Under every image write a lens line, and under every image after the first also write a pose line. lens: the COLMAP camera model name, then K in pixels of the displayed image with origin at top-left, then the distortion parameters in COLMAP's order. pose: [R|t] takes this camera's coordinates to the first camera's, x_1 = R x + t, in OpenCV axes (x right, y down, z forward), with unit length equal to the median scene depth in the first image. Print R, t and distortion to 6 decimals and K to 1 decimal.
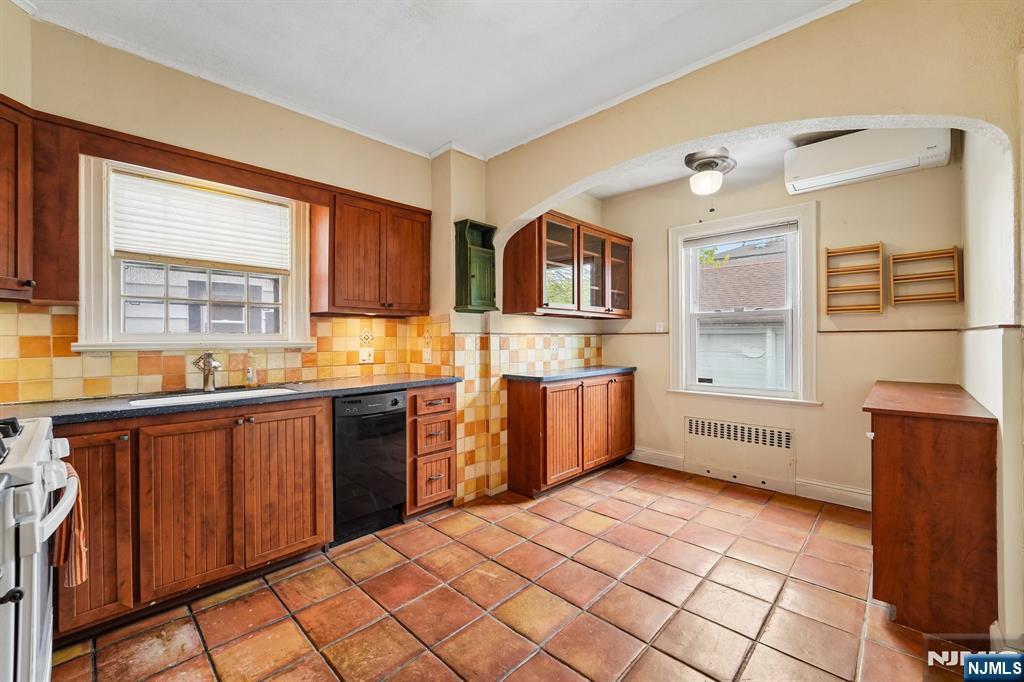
lens RADIAL K [[418.5, 0, 520.2], [0, 418.5, 333.3], [0, 0, 1]] dist [-0.020692, 0.002434]
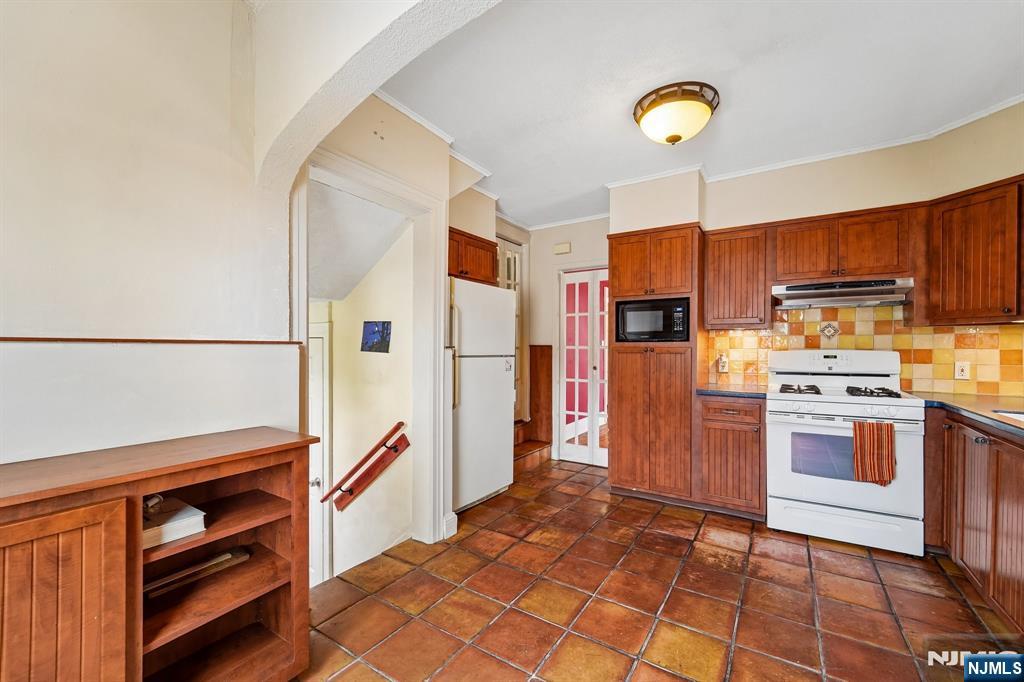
lens RADIAL K [[418.5, 0, 504.3], [0, 418.5, 346.4], [0, 0, 1]] dist [-0.020692, 0.002434]
pose [[-0.990709, -0.003258, -0.135959, 0.376744], [-0.002508, 0.999981, -0.005692, 0.007017], [0.135975, -0.005298, -0.990698, 1.260451]]
